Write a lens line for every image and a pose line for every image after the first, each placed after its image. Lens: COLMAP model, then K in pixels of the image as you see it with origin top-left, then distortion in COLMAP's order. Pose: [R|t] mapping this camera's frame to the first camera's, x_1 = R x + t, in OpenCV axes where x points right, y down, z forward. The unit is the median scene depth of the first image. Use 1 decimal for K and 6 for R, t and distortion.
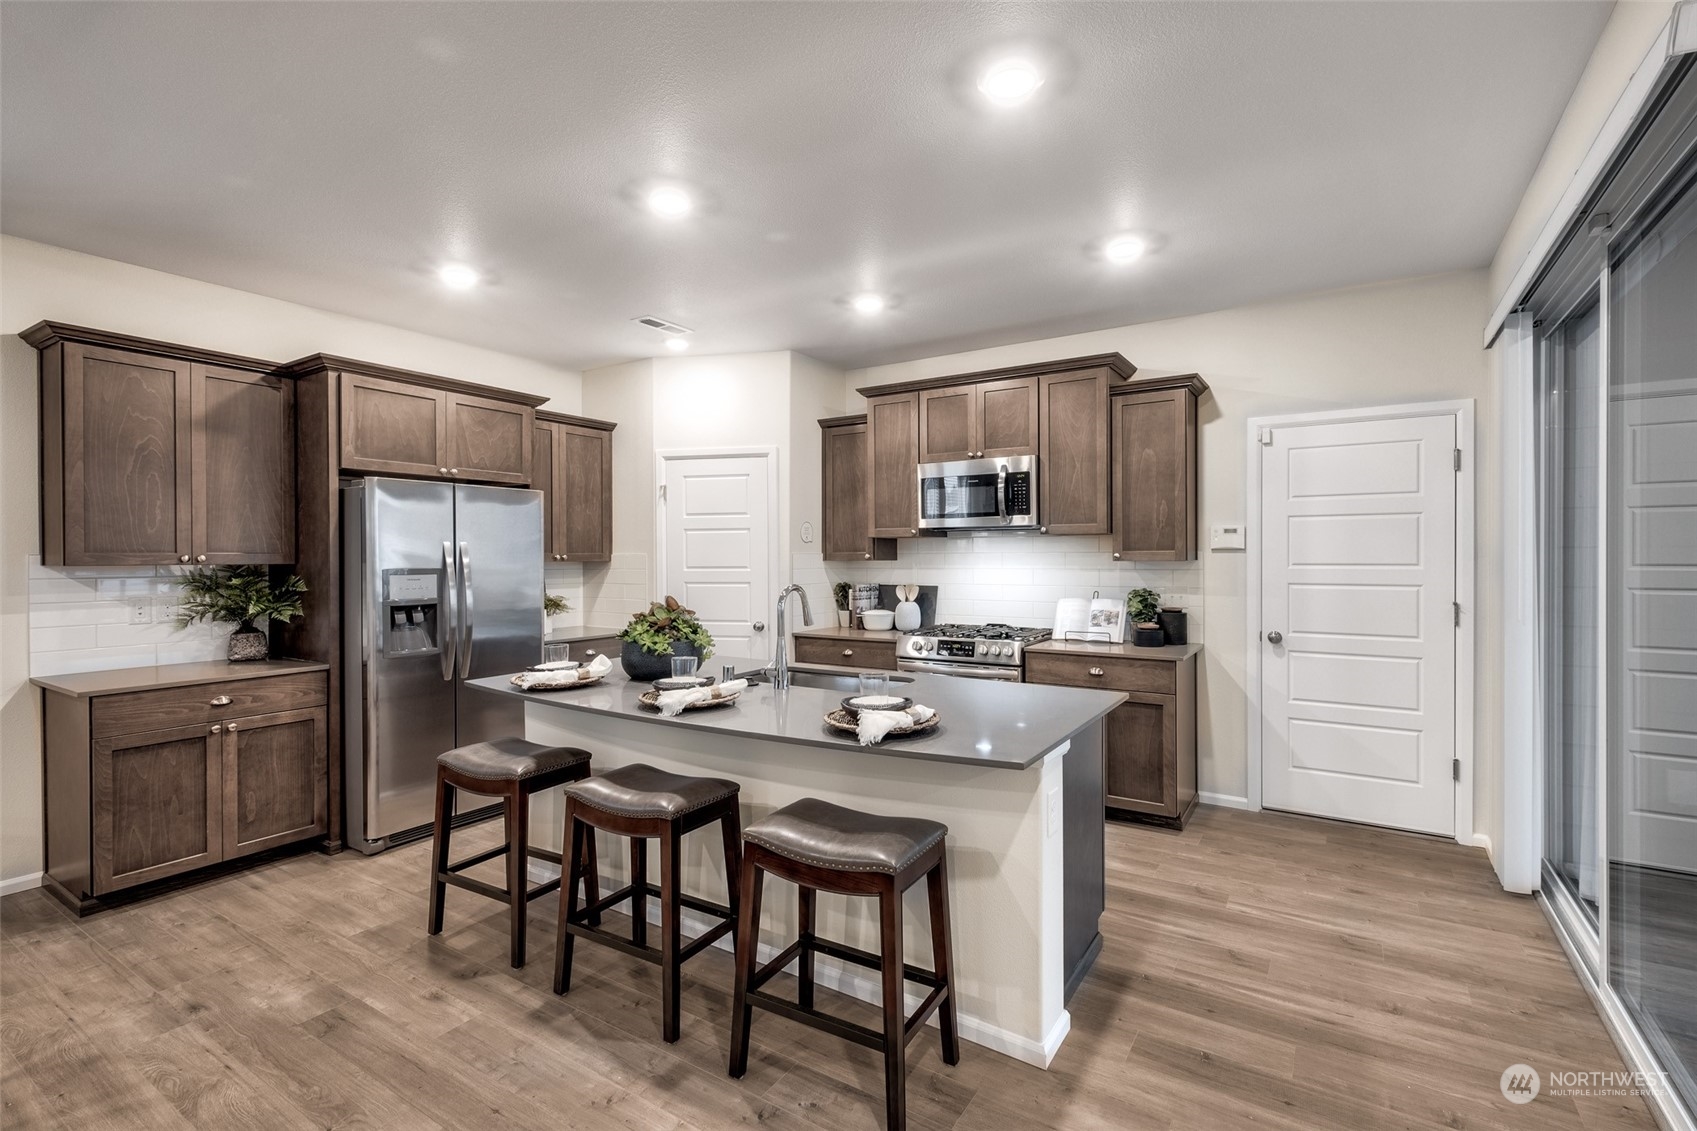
lens RADIAL K [[776.3, 0, 860.3], [0, 776.3, 545.0], [0, 0, 1]] dist [0.003117, -0.000109]
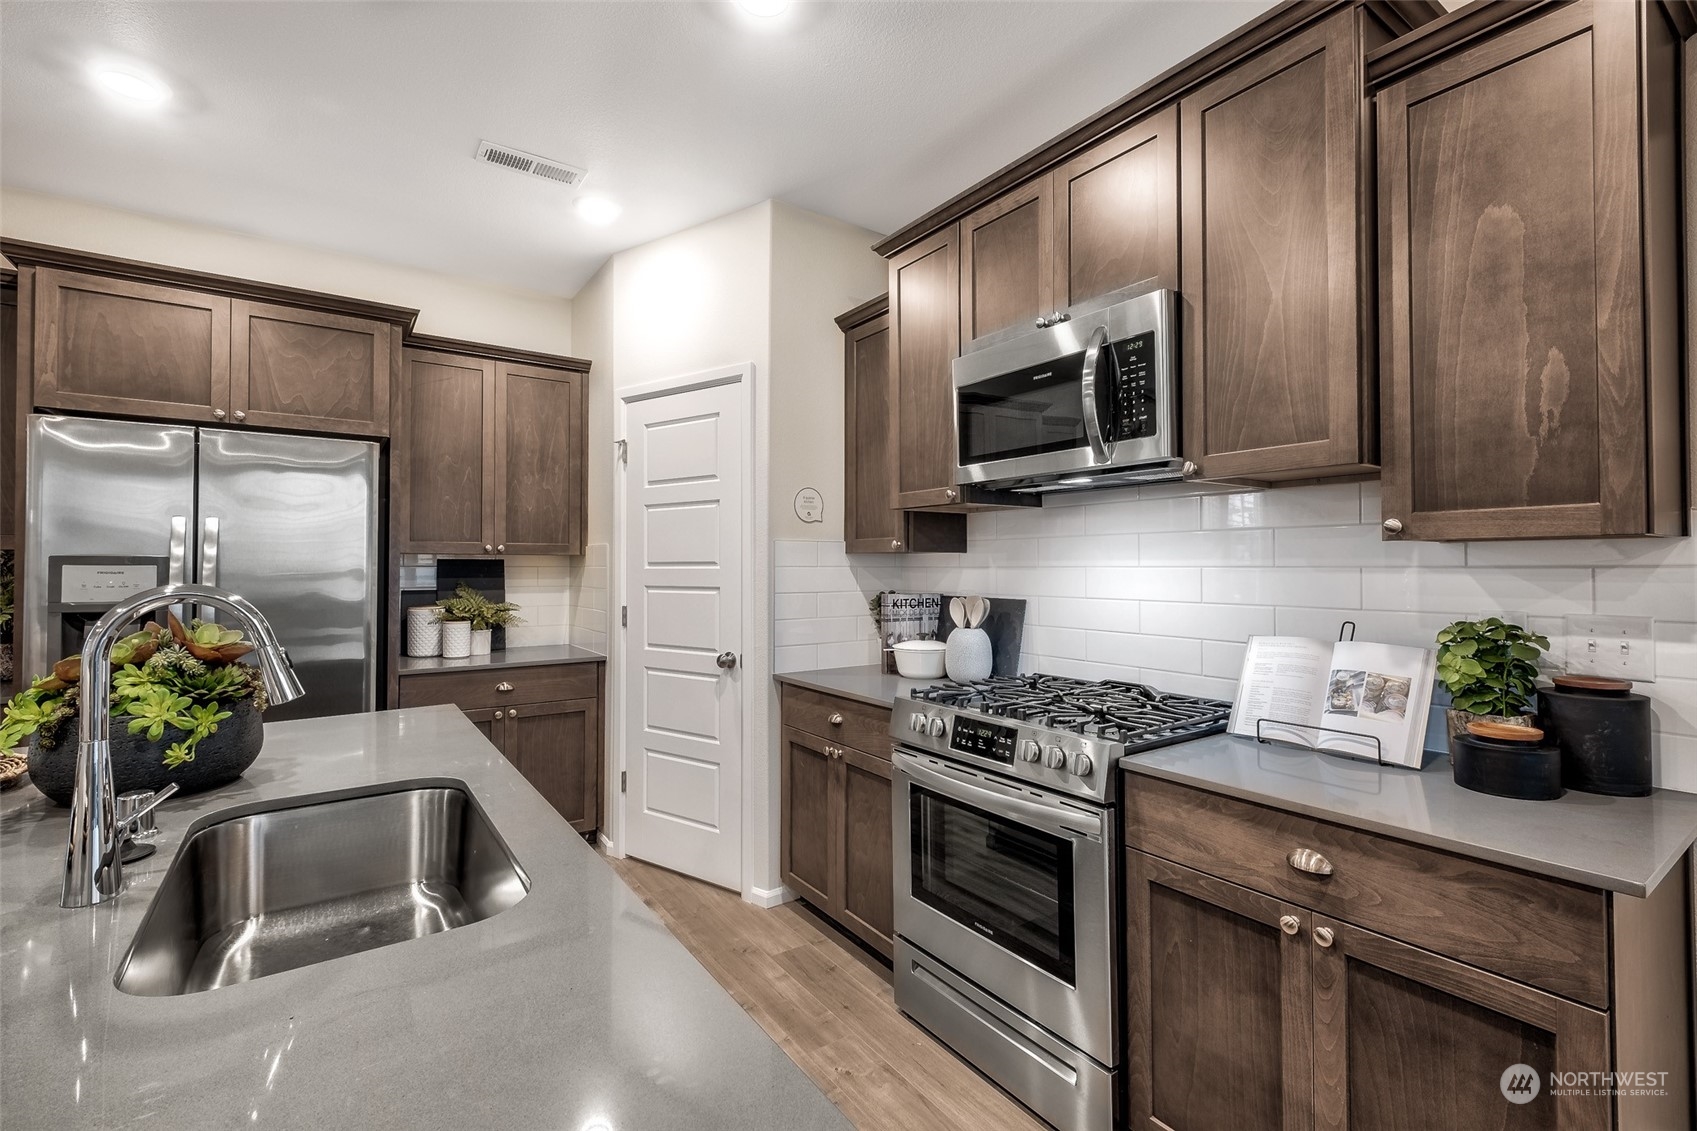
lens RADIAL K [[776.3, 0, 860.3], [0, 776.3, 545.0], [0, 0, 1]] dist [0.003117, -0.000109]
pose [[0.930381, -0.003772, -0.366573, 0.219564], [-0.001032, 0.999916, -0.012908, 0.025823], [0.366591, 0.012387, 0.930300, 0.542625]]
